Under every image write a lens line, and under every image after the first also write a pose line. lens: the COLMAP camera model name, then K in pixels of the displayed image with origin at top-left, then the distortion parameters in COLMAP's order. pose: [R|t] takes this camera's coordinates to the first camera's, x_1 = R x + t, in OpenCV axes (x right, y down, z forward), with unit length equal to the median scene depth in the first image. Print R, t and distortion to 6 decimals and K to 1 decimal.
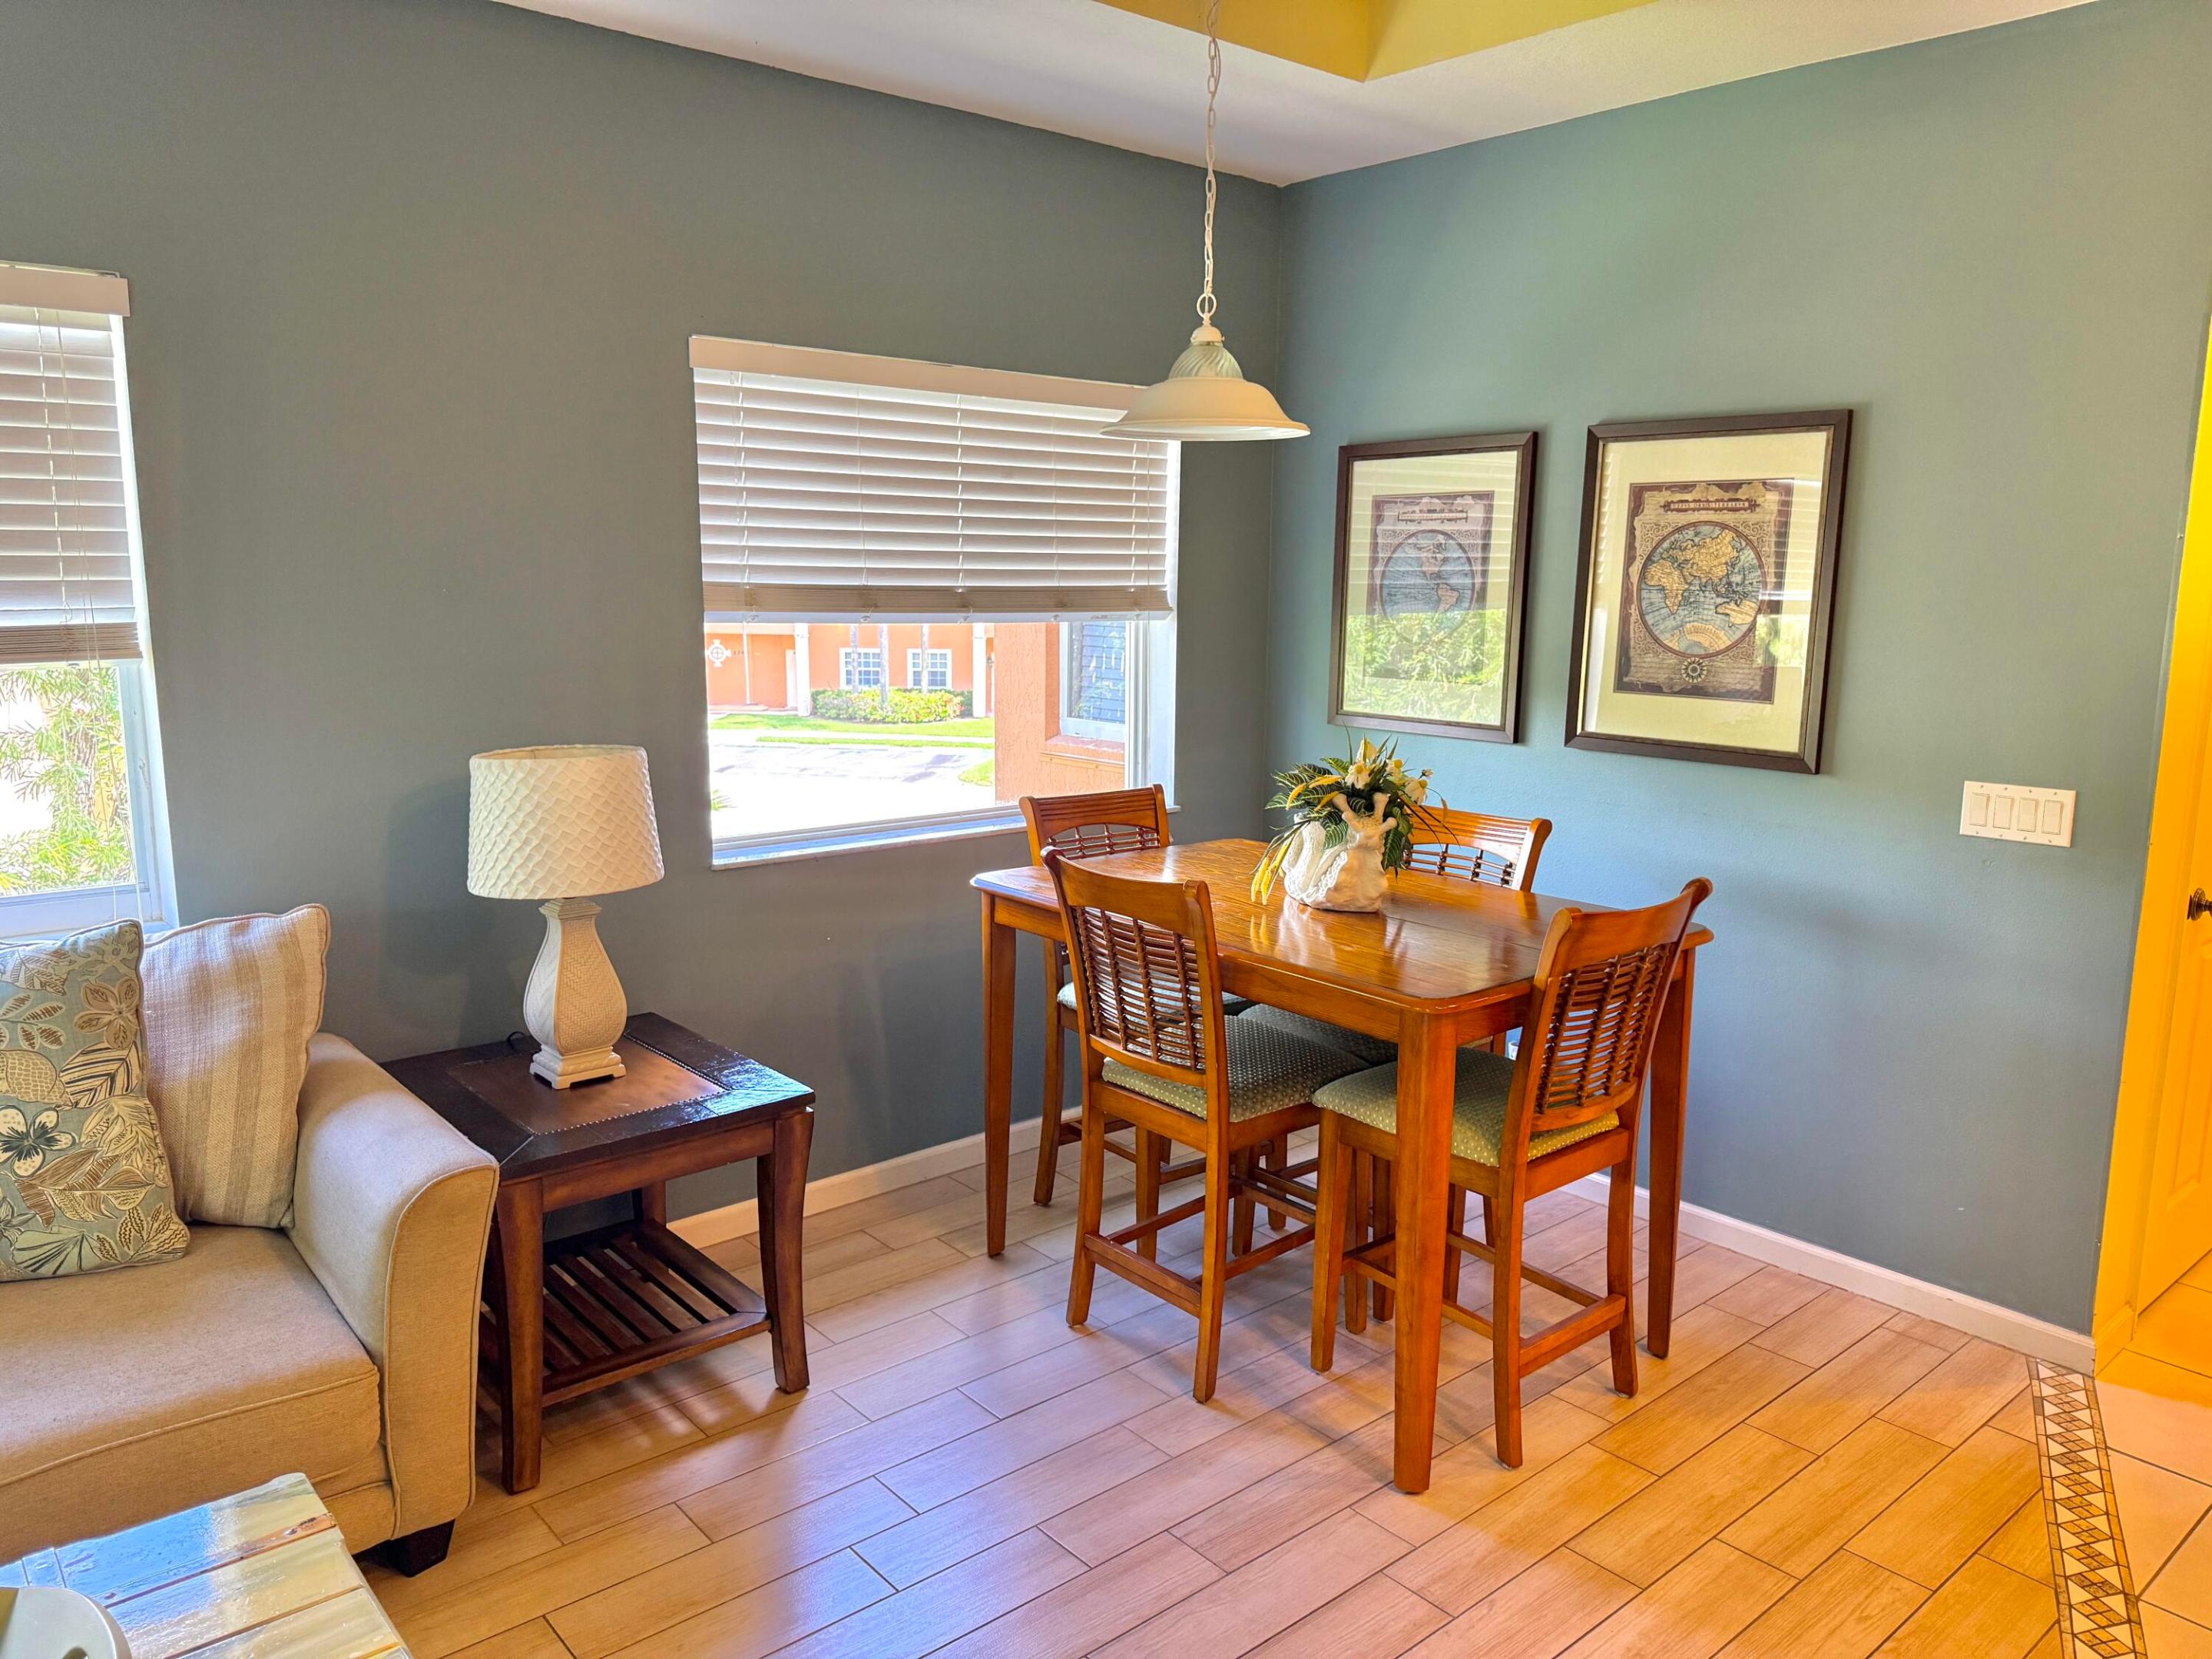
lens RADIAL K [[1573.9, 0, 1094.2], [0, 1573.9, 825.1], [0, 0, 1]] dist [0.036993, -0.035703]
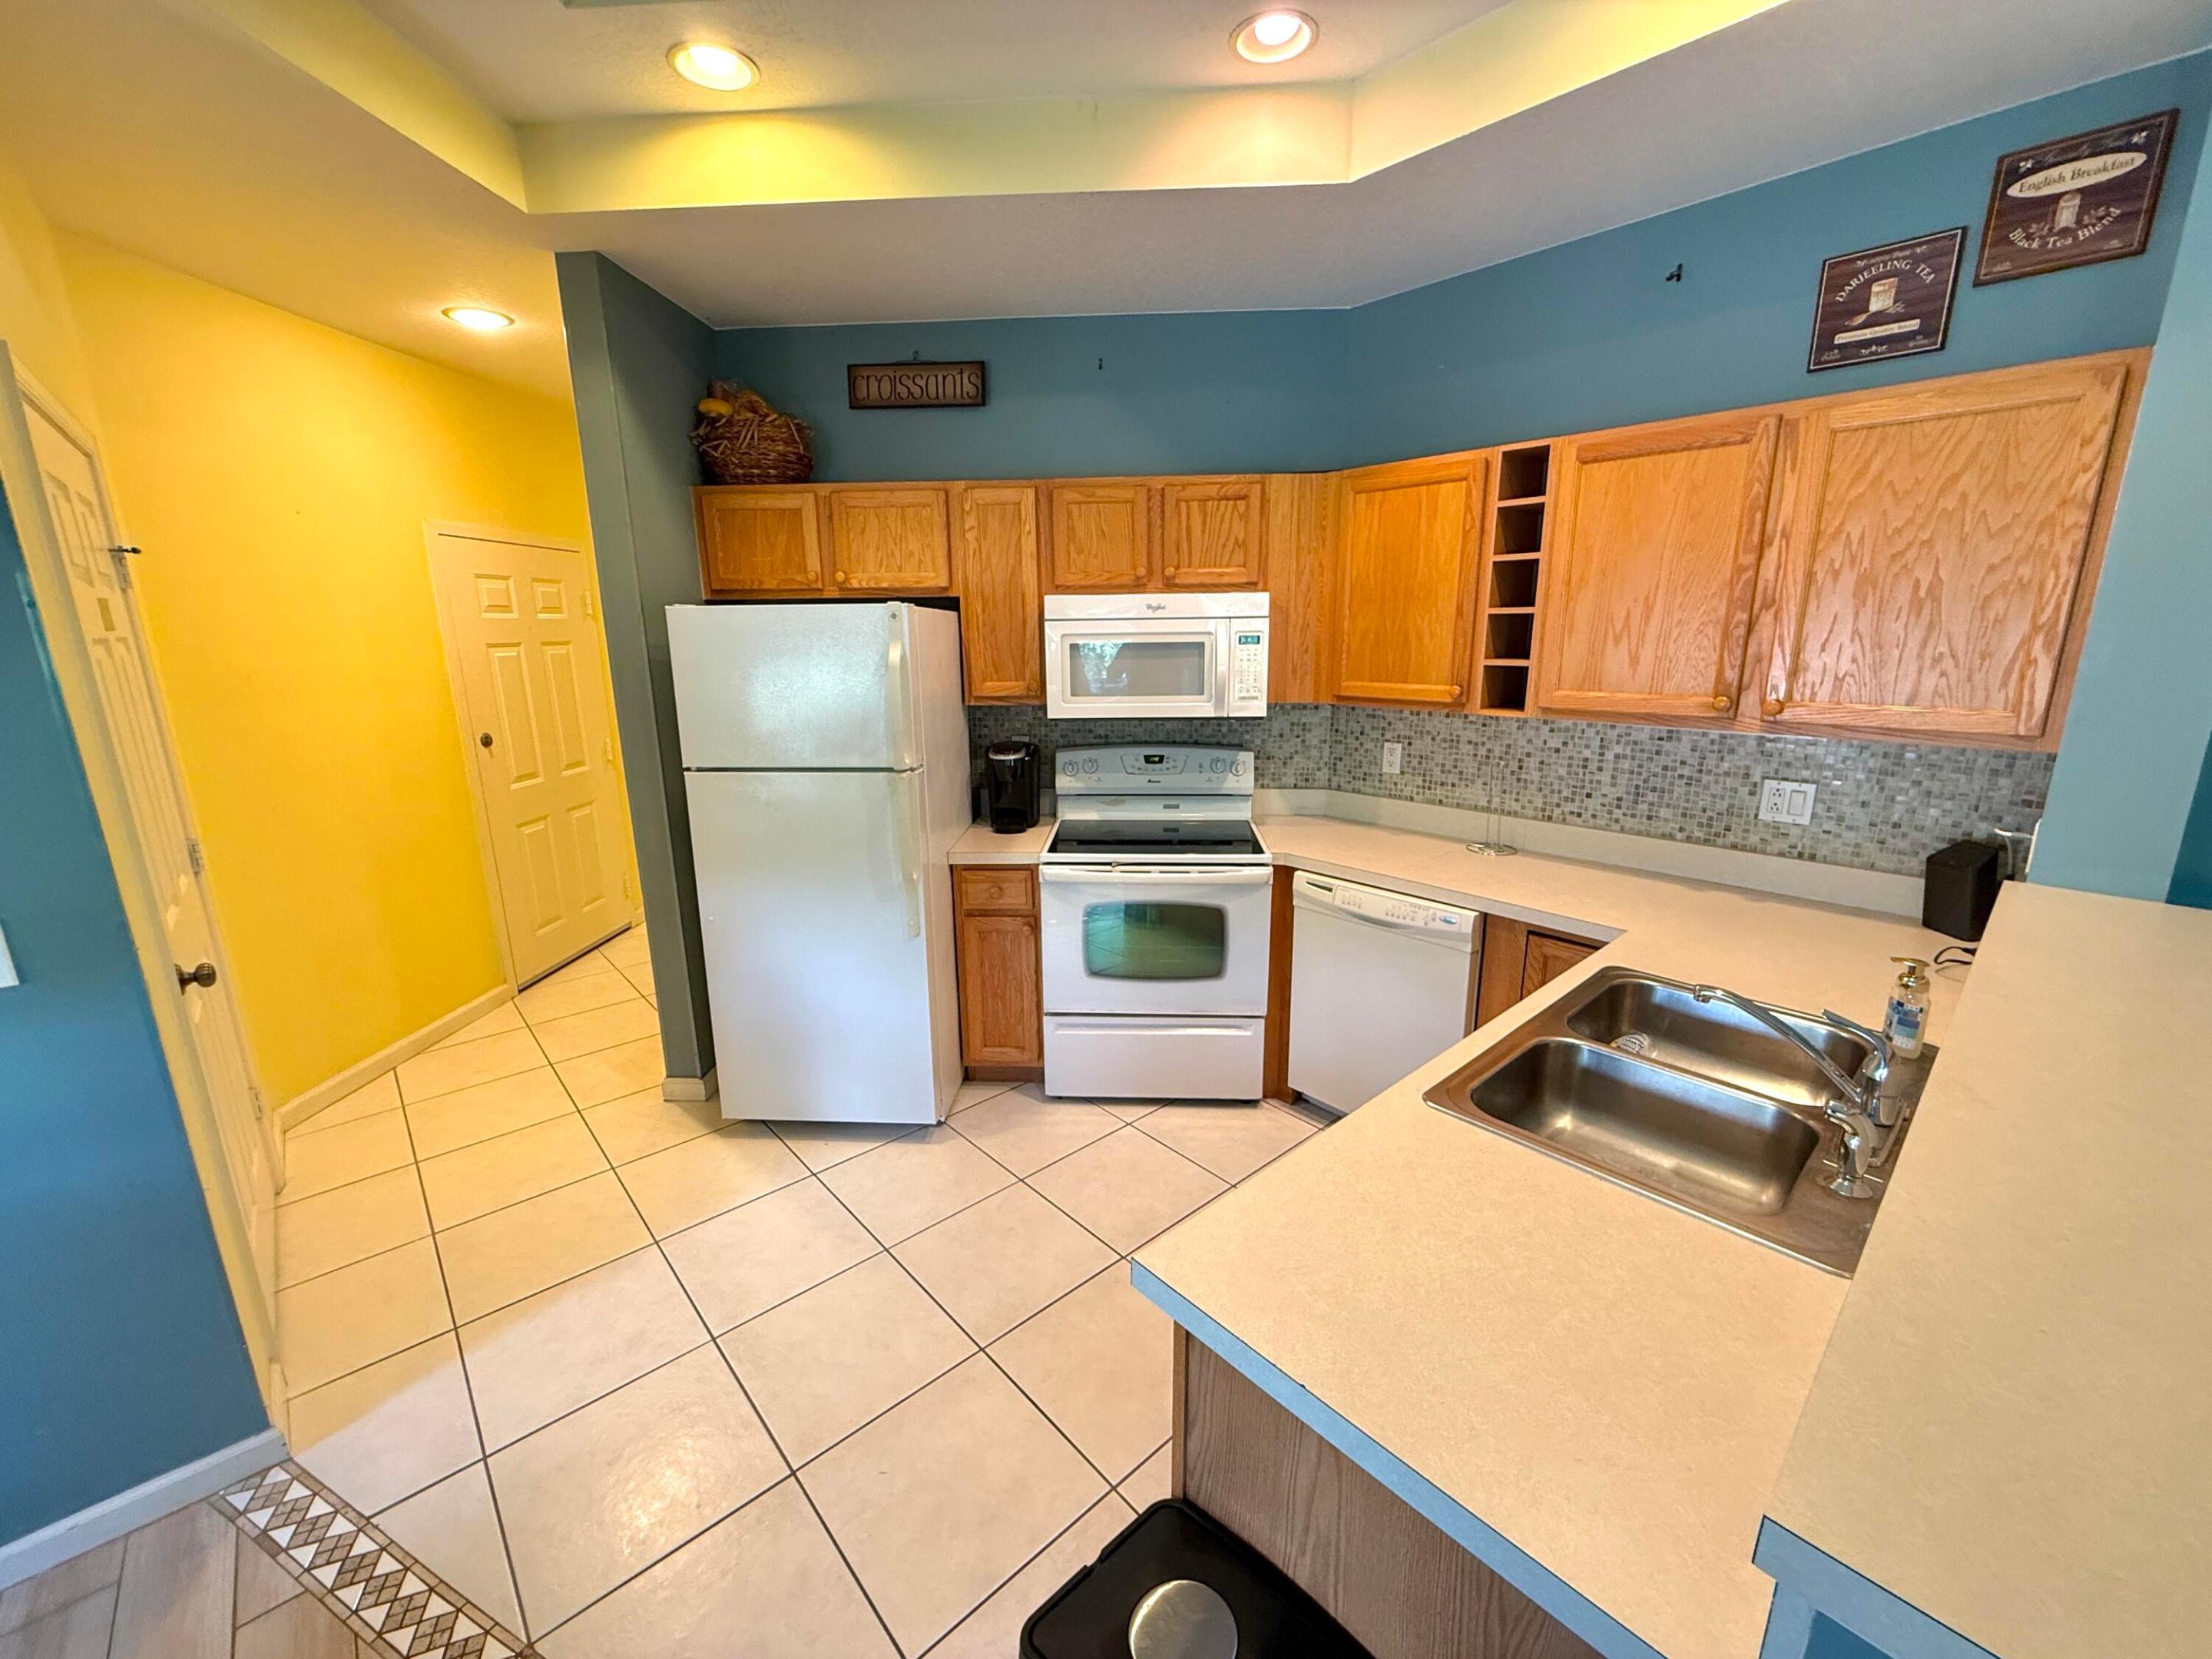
lens RADIAL K [[877.4, 0, 1099.0], [0, 877.4, 836.0], [0, 0, 1]] dist [-0.002254, 0.000783]
pose [[-0.031308, -0.240802, 0.970069, 0.172424], [0.171048, 0.954937, 0.242566, -0.074455], [-0.984765, 0.173523, 0.011292, 0.425957]]
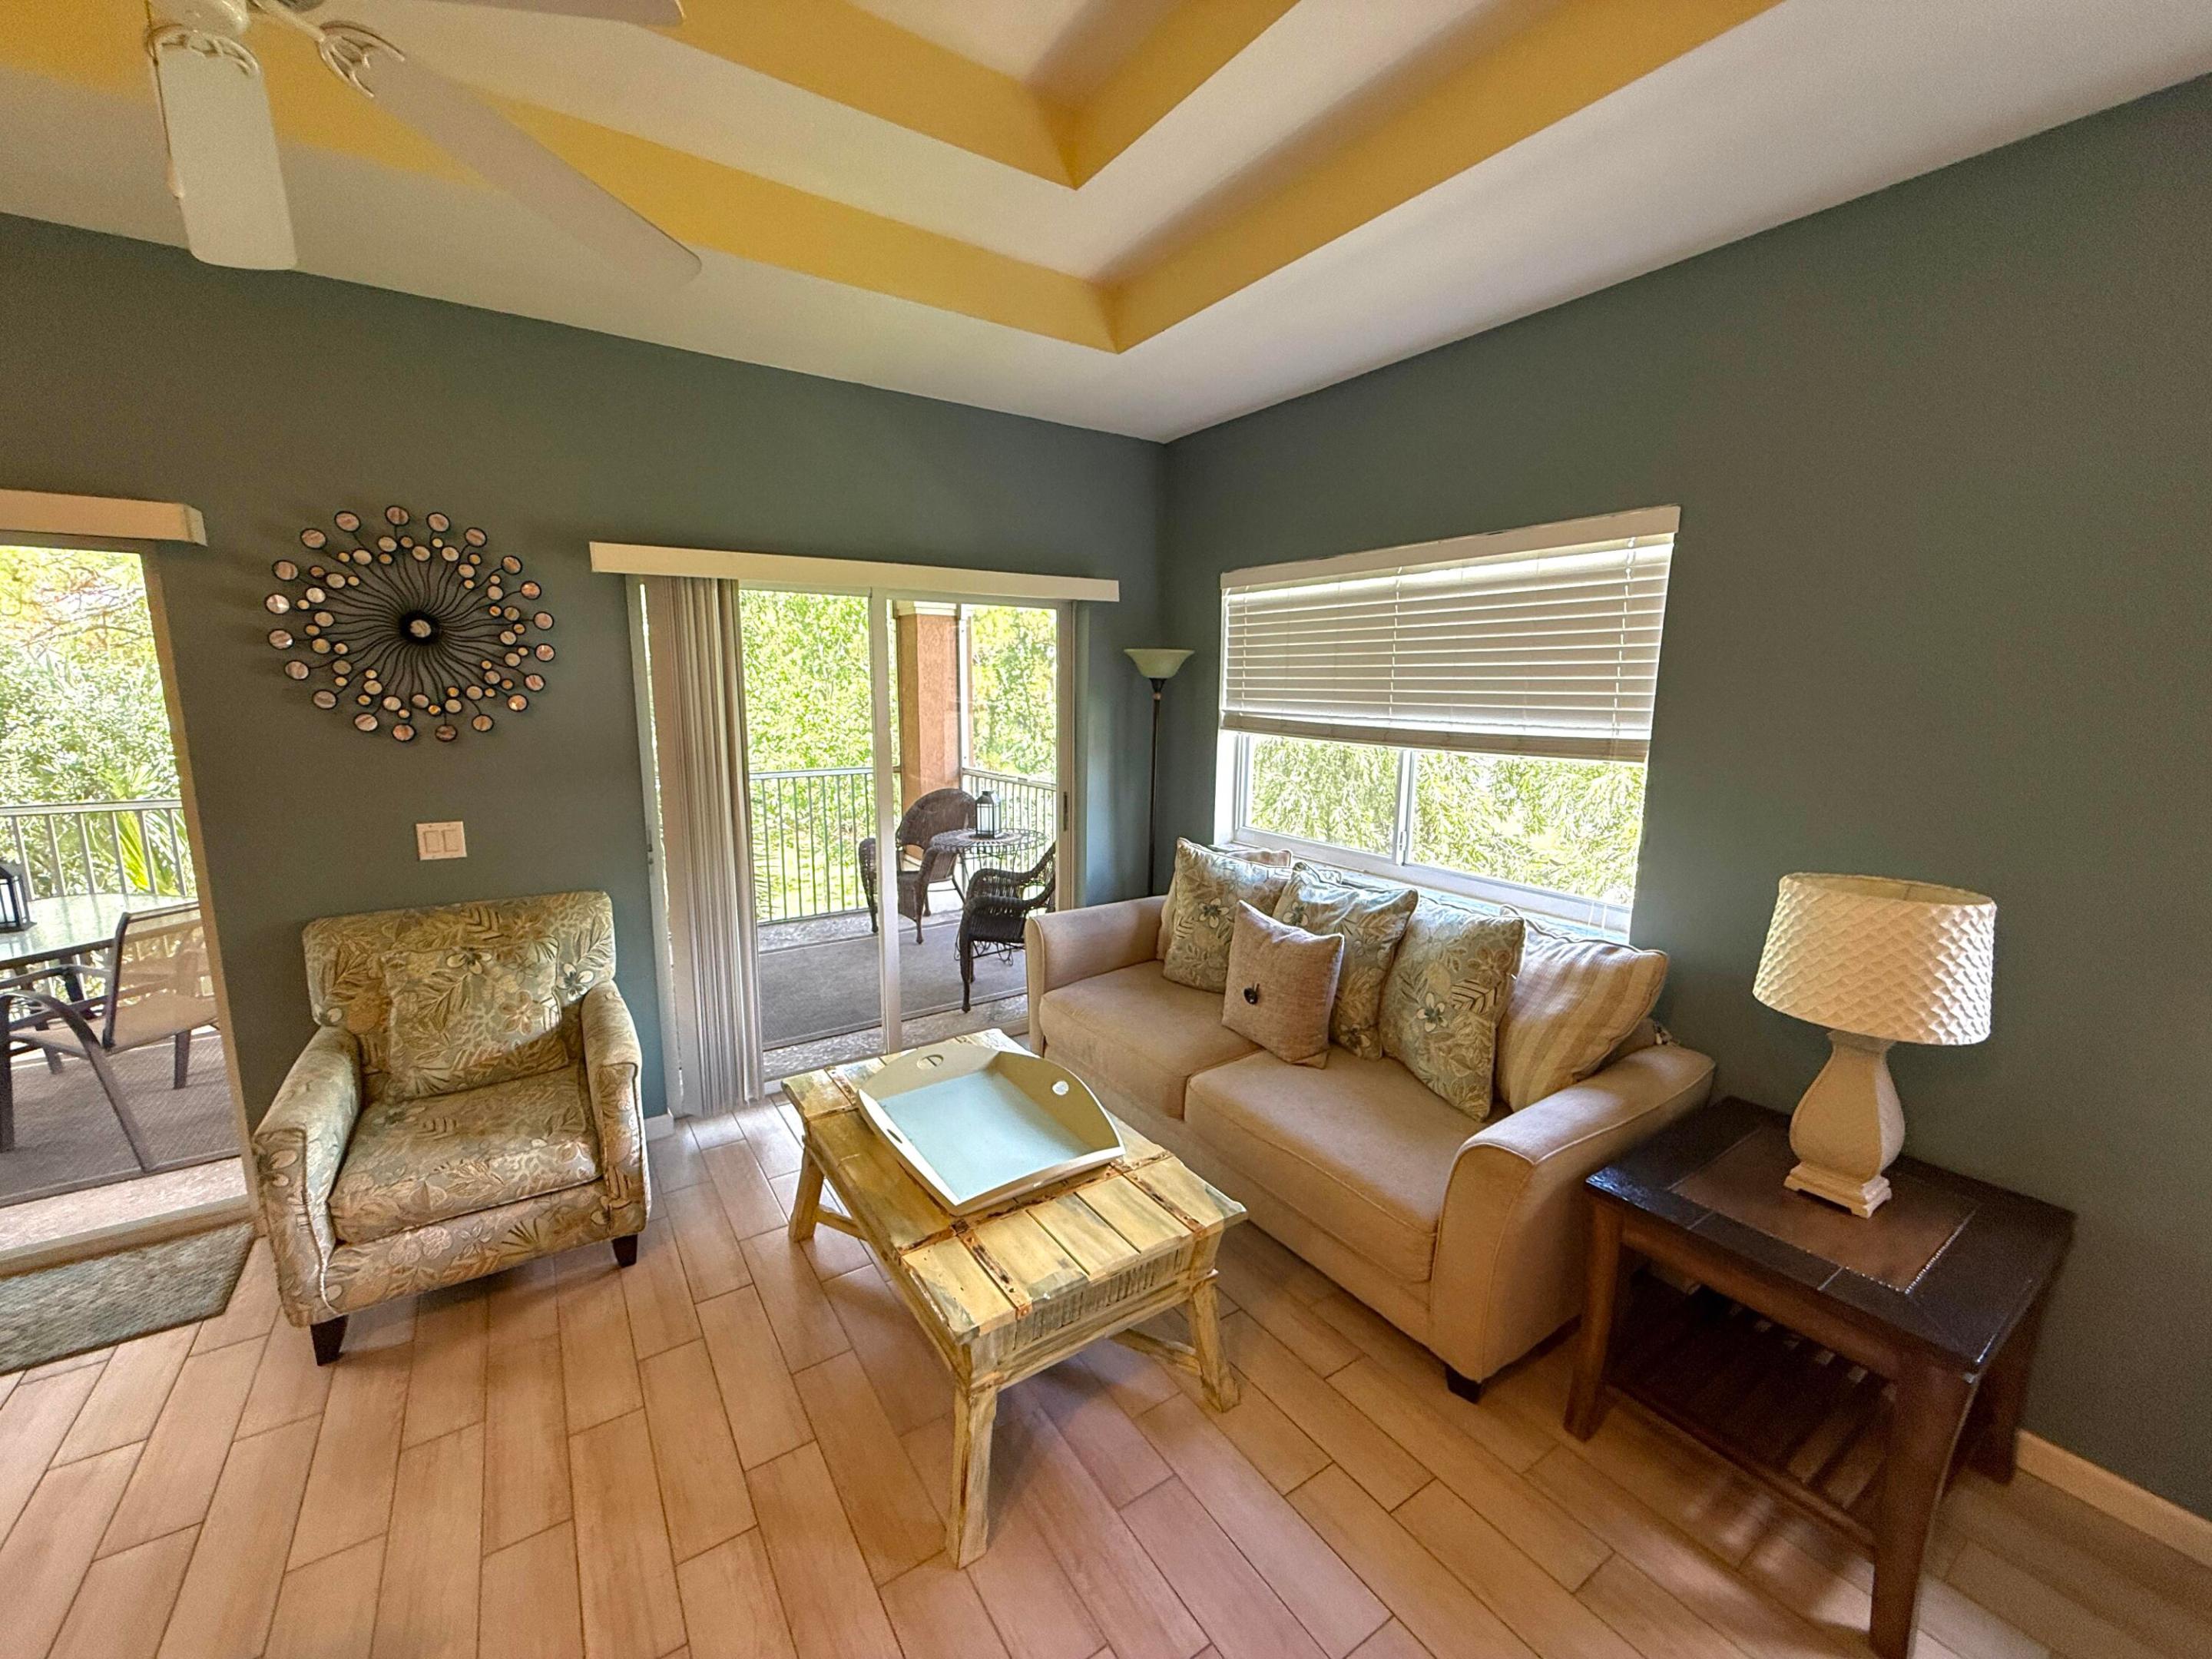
lens RADIAL K [[877.4, 0, 1090.8], [0, 877.4, 832.6], [0, 0, 1]] dist [-0.002254, 0.000783]
pose [[-0.124309, 0.155201, -0.980031, 0.258294], [-0.168631, 0.970019, 0.175005, -0.088215], [0.977809, 0.187019, -0.094410, 0.521761]]
